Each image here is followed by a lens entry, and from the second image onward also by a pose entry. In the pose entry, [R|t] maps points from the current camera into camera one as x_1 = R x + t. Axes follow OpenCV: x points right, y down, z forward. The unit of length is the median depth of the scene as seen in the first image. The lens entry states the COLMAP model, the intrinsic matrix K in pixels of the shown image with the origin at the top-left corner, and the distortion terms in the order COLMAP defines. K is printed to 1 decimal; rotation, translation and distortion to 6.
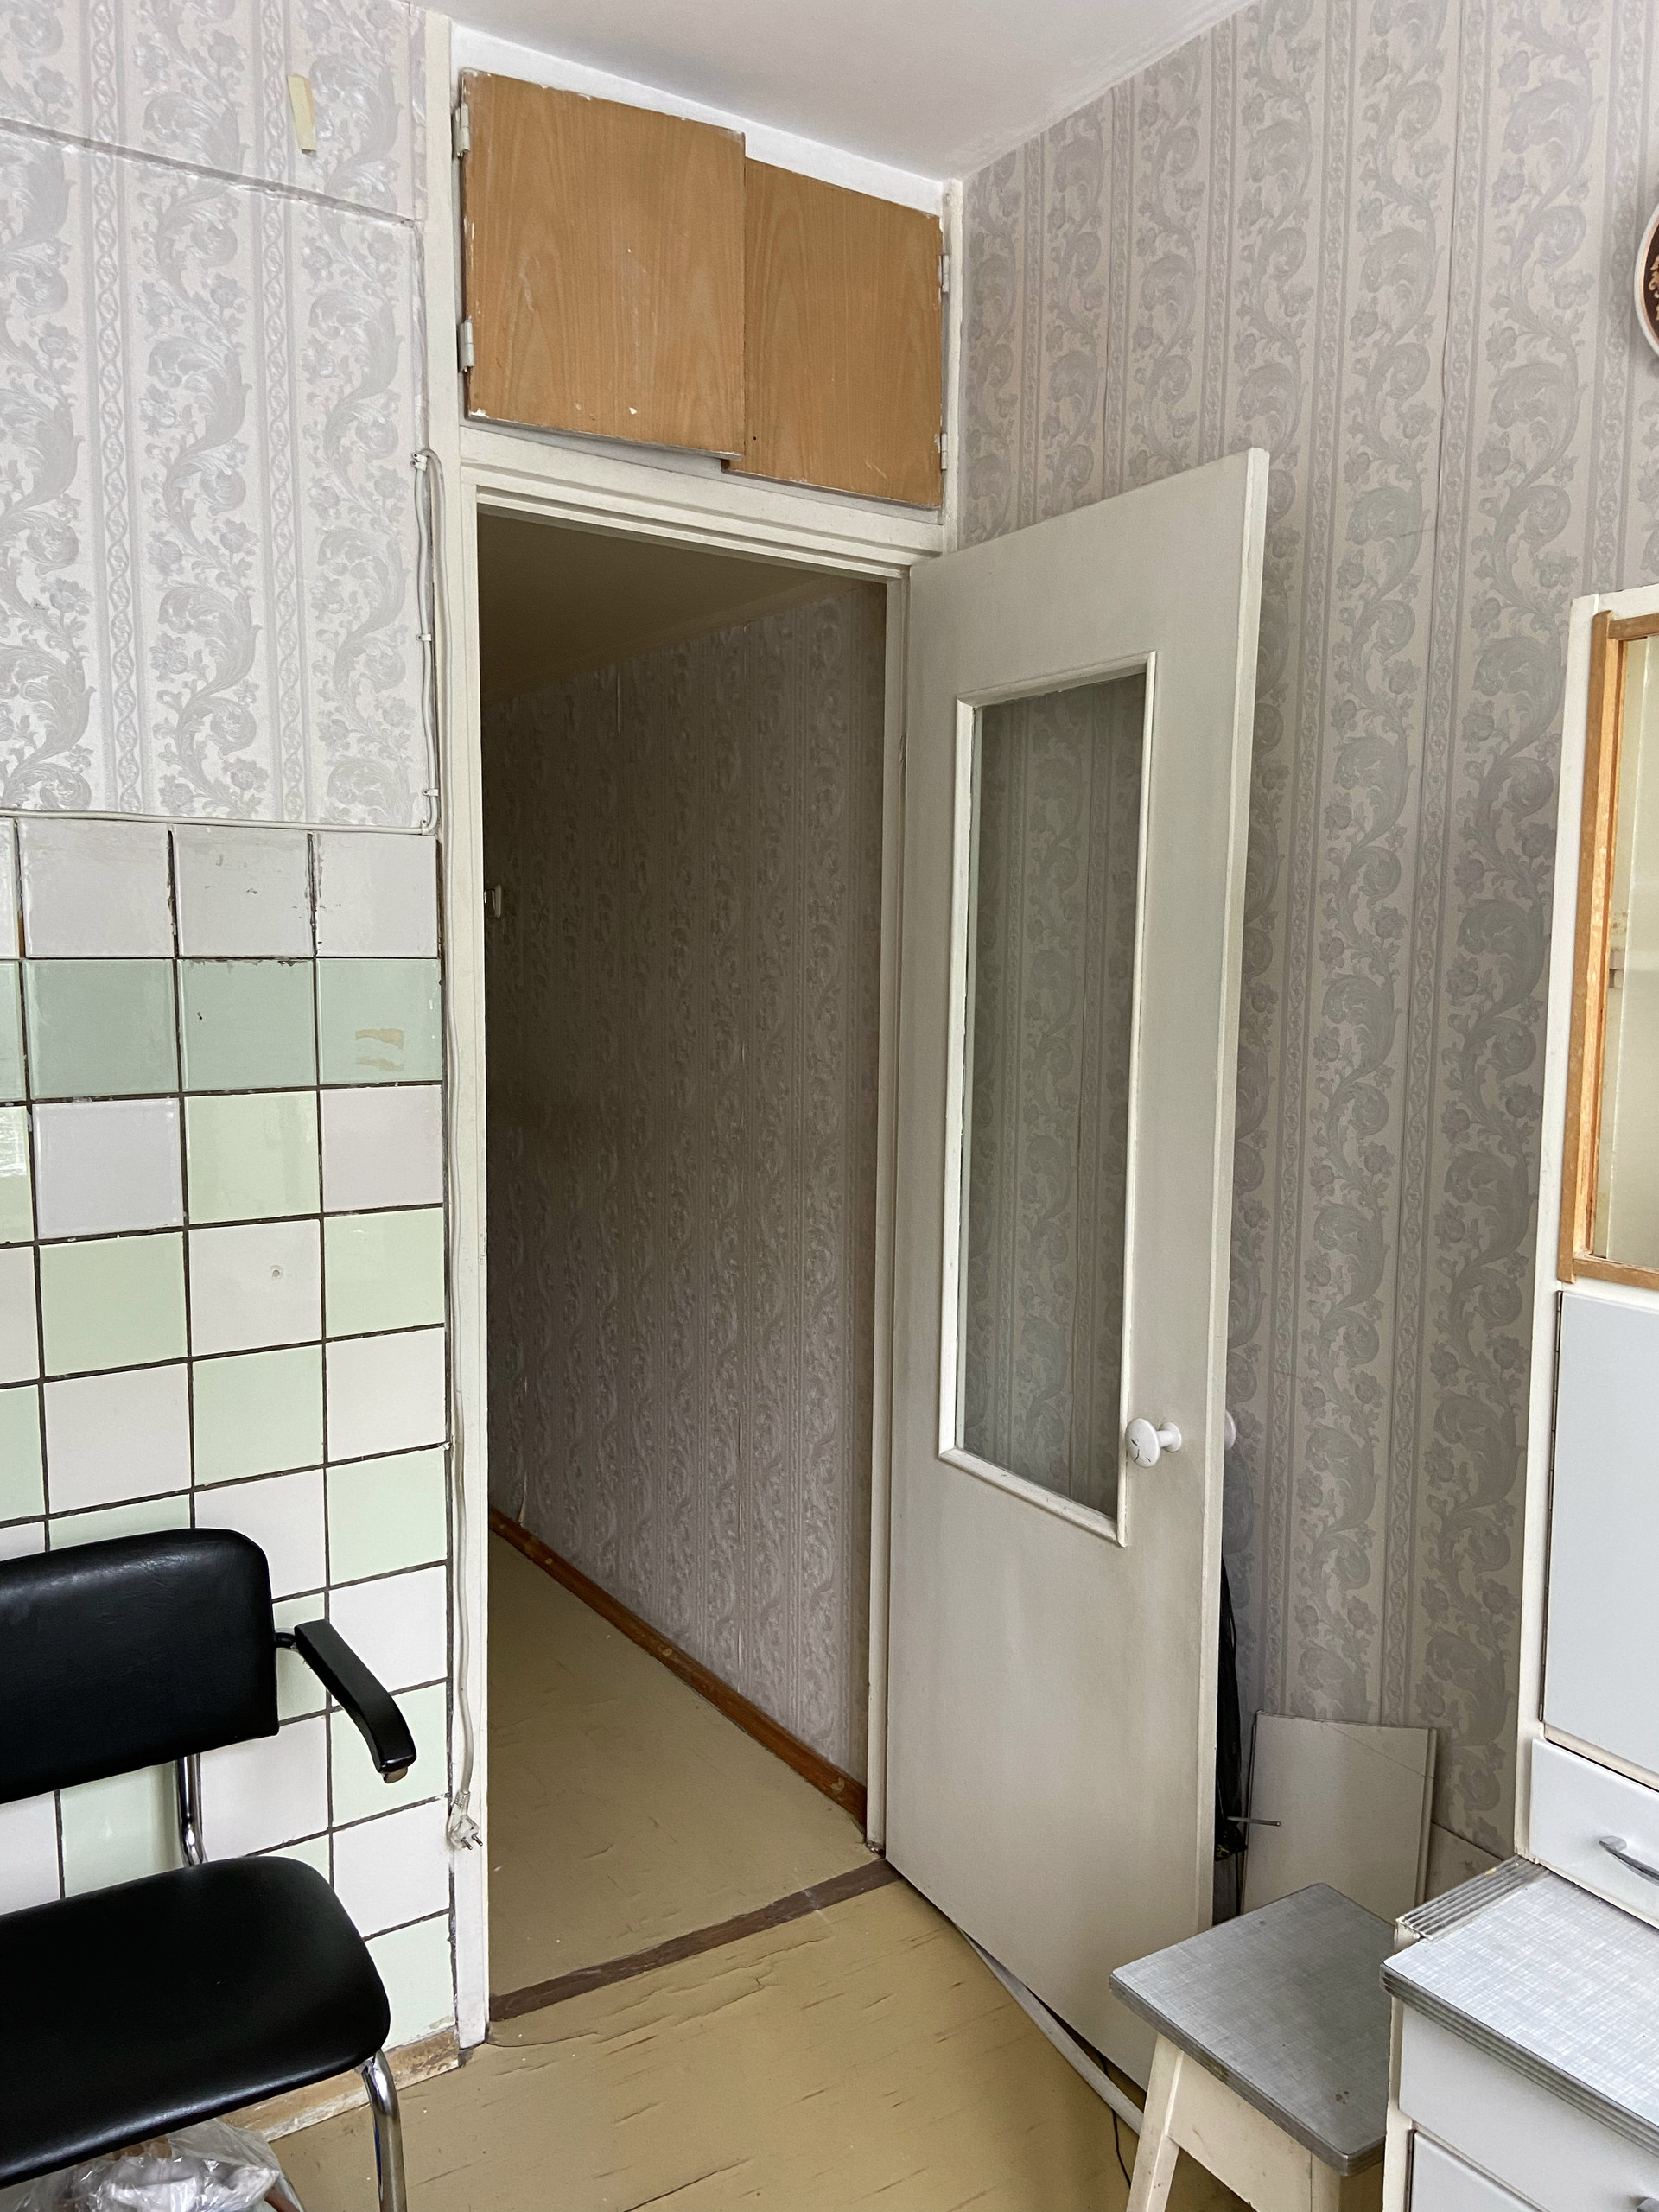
lens RADIAL K [[1685.8, 0, 867.6], [0, 1685.8, 1160.2], [0, 0, 1]] dist [0.088585, -0.114075]
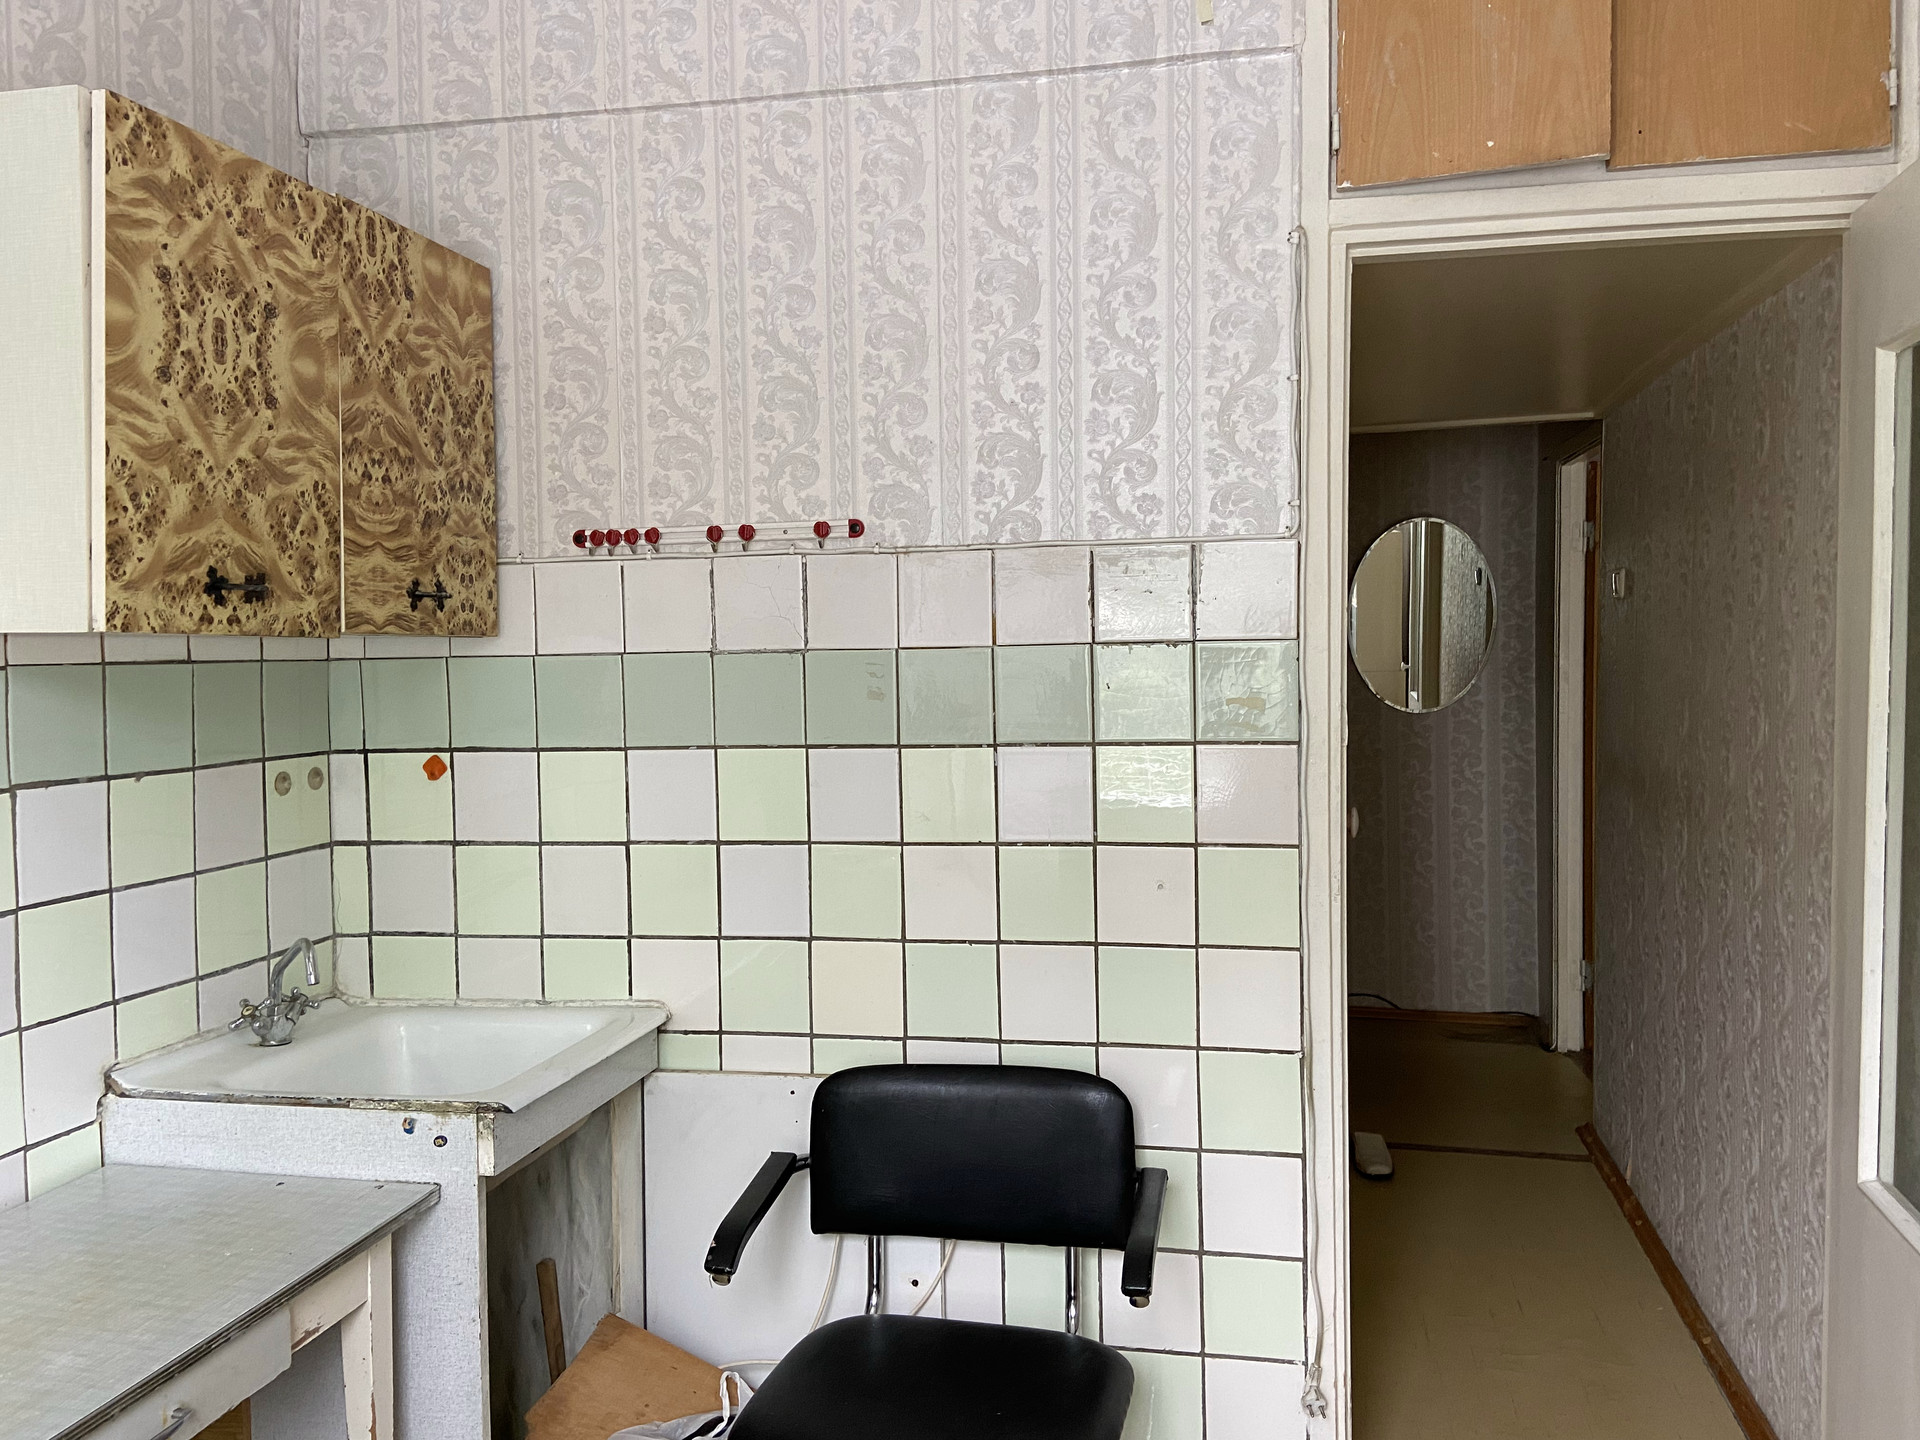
lens RADIAL K [[1463.3, 0, 948.6], [0, 1463.3, 718.3], [0, 0, 1]] dist [0.088585, -0.114075]
pose [[0.678495, 0.024554, -0.734194, 0.362014], [-0.072480, 0.996802, -0.033645, -0.011541], [0.731020, 0.076043, 0.678105, 0.129185]]
